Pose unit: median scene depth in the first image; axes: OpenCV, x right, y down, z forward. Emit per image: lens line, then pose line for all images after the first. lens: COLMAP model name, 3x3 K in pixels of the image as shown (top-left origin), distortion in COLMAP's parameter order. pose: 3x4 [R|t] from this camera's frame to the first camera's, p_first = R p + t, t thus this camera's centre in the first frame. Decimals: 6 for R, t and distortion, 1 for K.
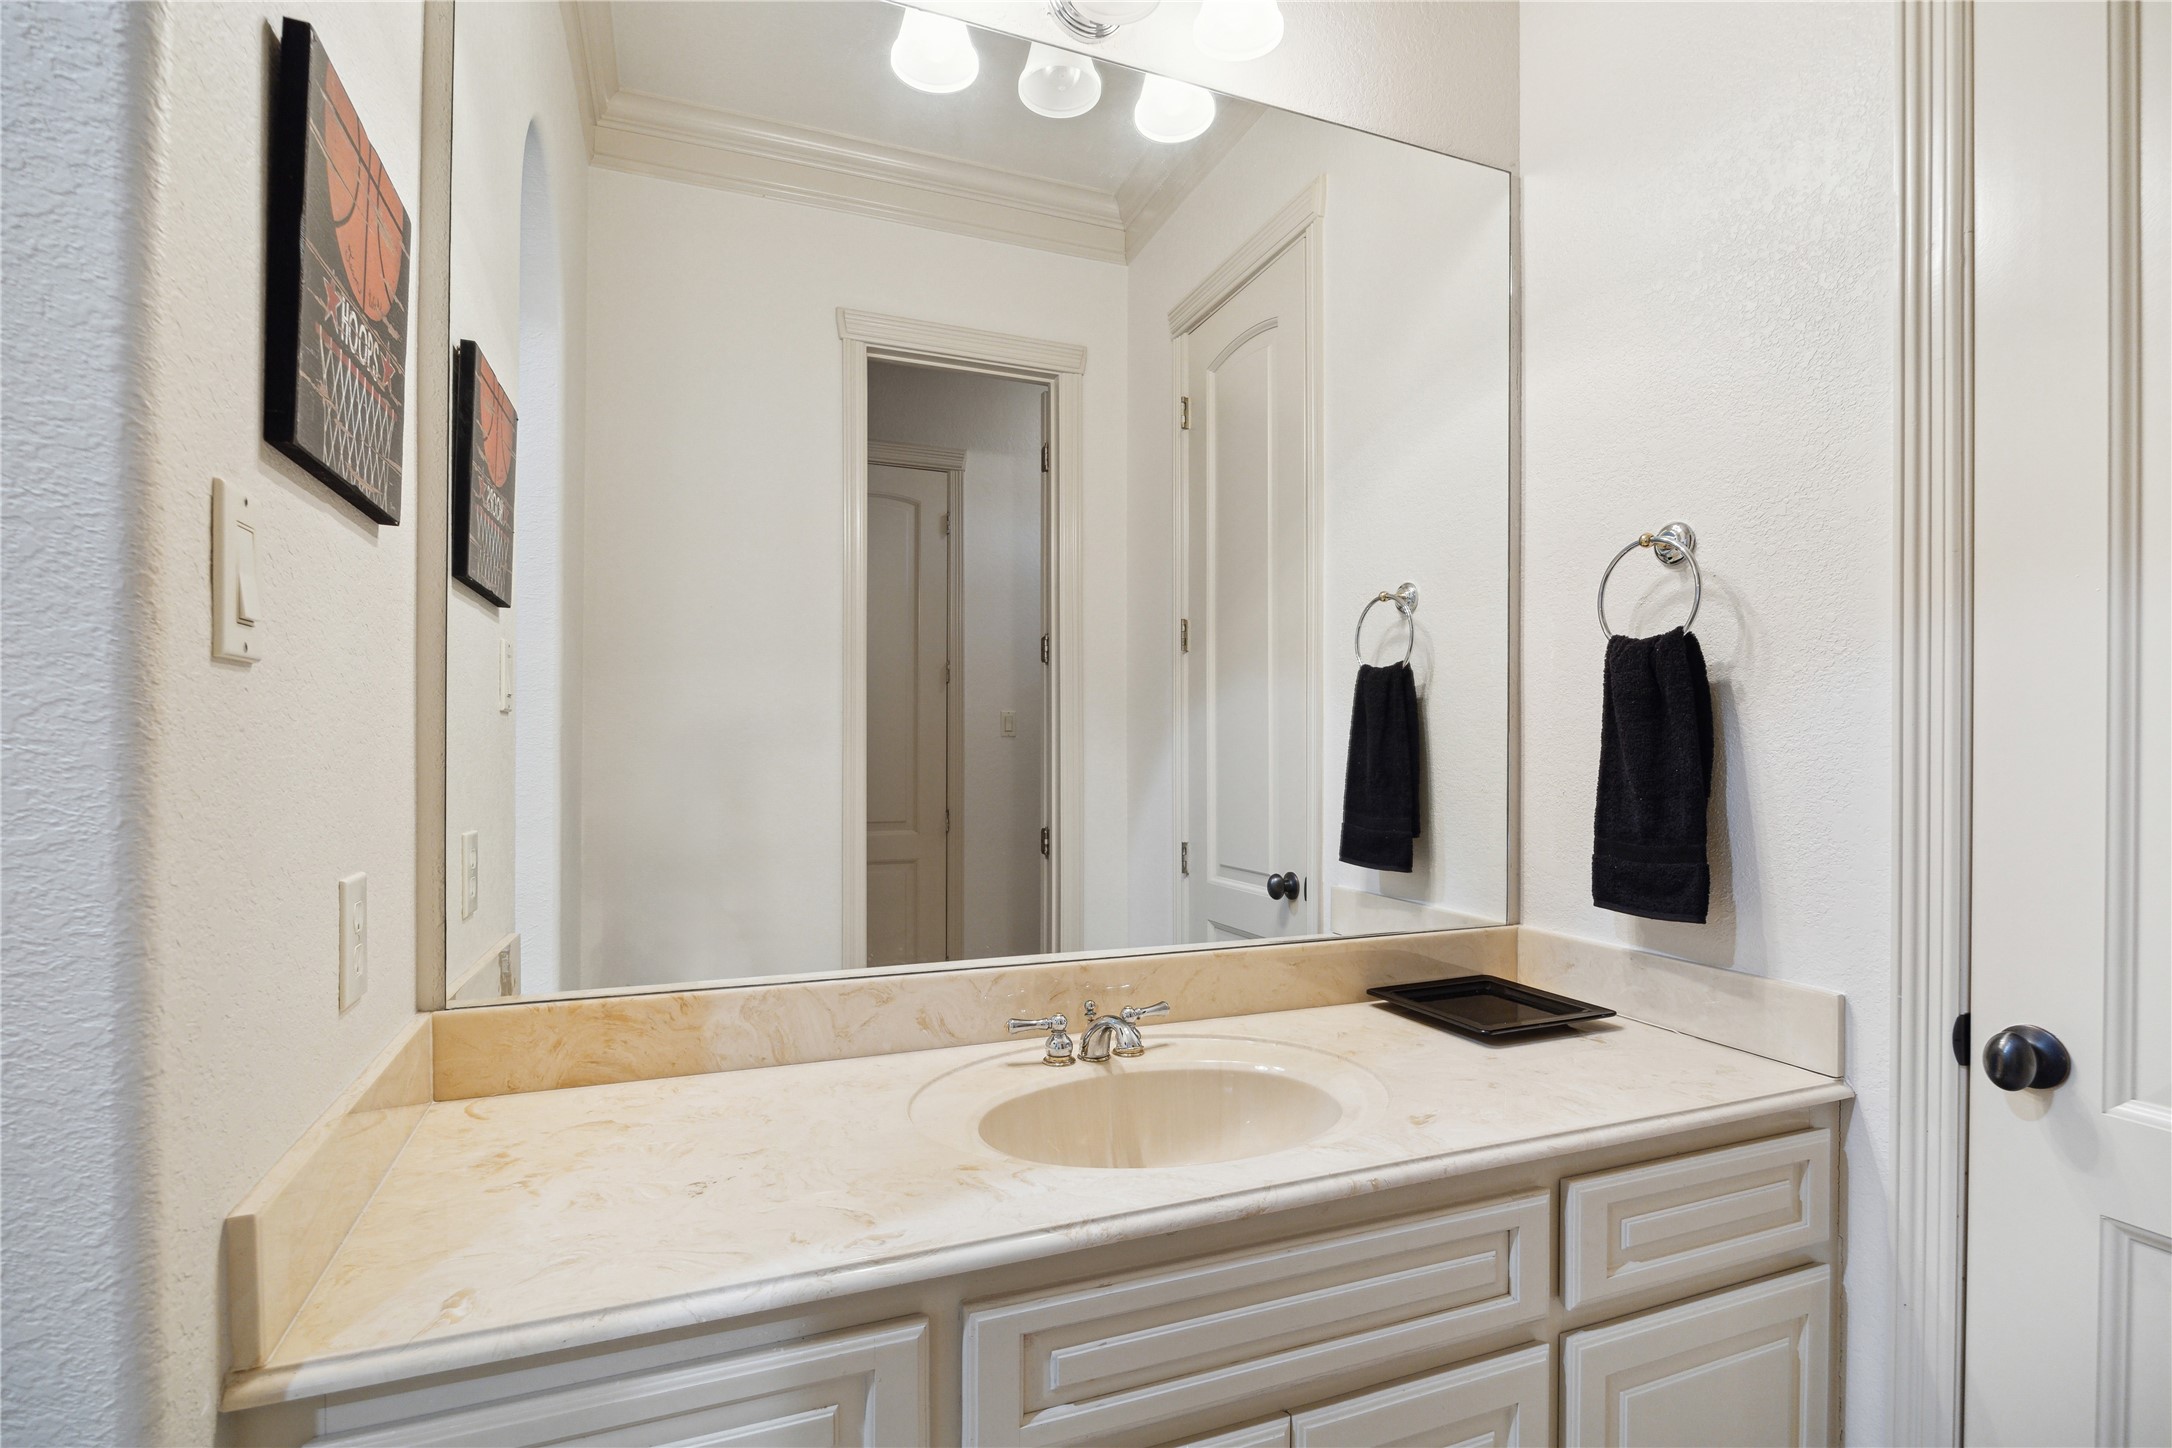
lens RADIAL K [[1078.4, 0, 1094.7], [0, 1078.4, 726.9], [0, 0, 1]] dist [0.000544, -0.000018]
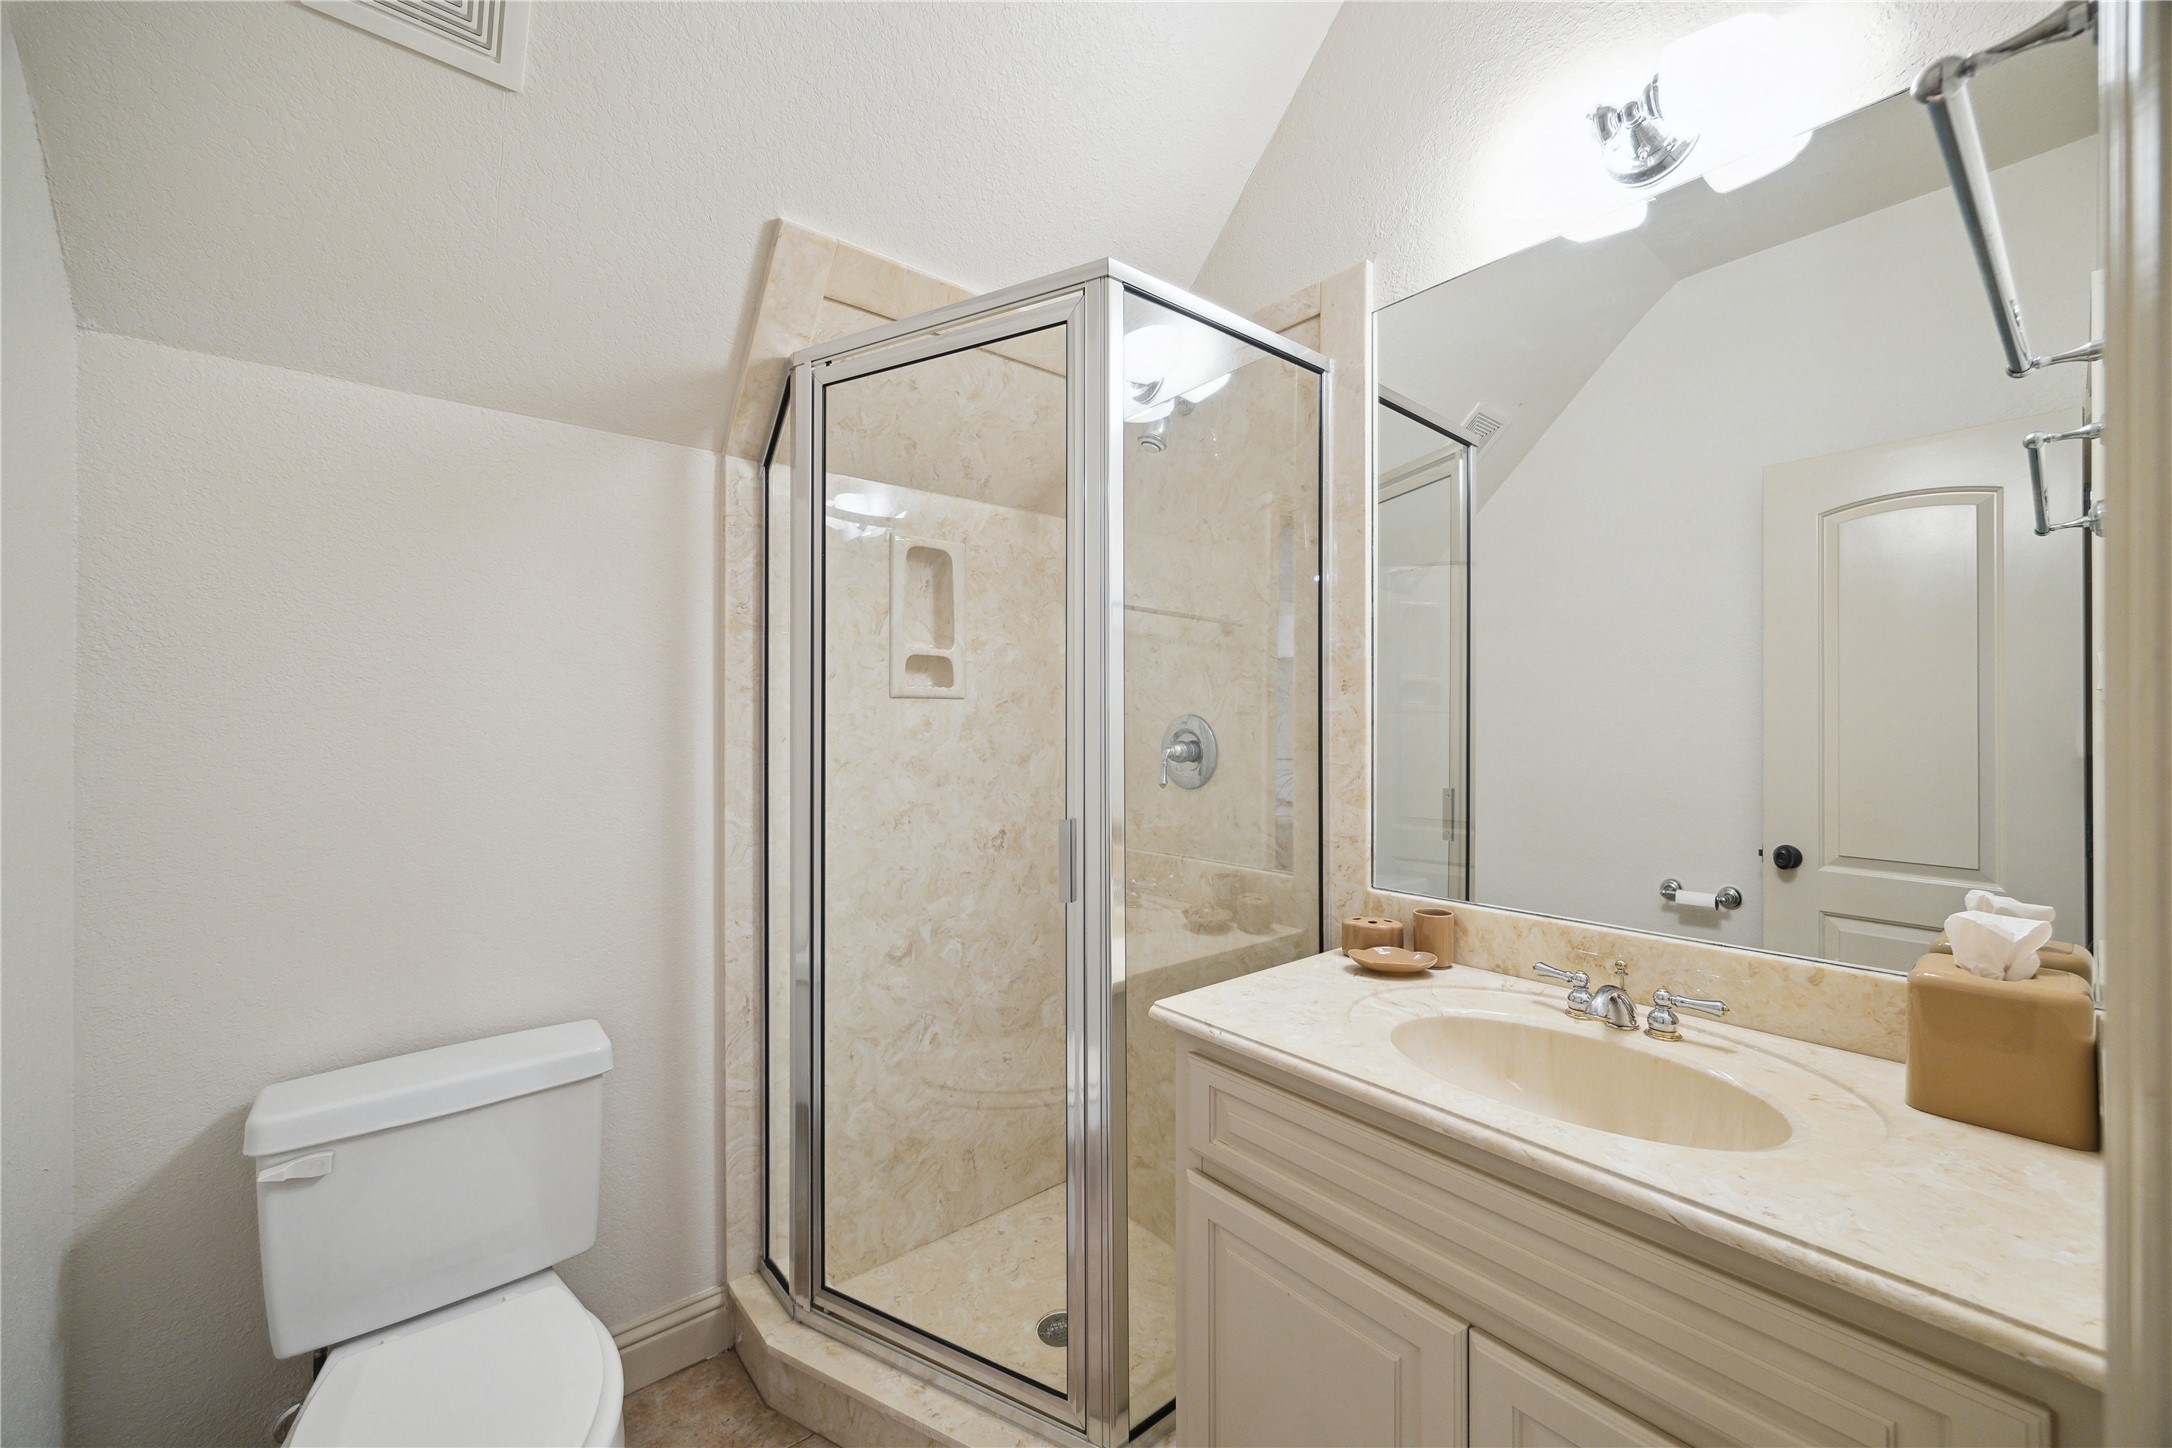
lens RADIAL K [[854.2, 0, 1091.7], [0, 854.2, 718.1], [0, 0, 1]] dist [-0.001533, 0.000531]
pose [[0.306358, -0.002115, -0.951914, 0.651144], [0.006322, 0.999980, -0.000187, 0.002037], [0.951895, -0.005961, 0.306366, 0.257680]]
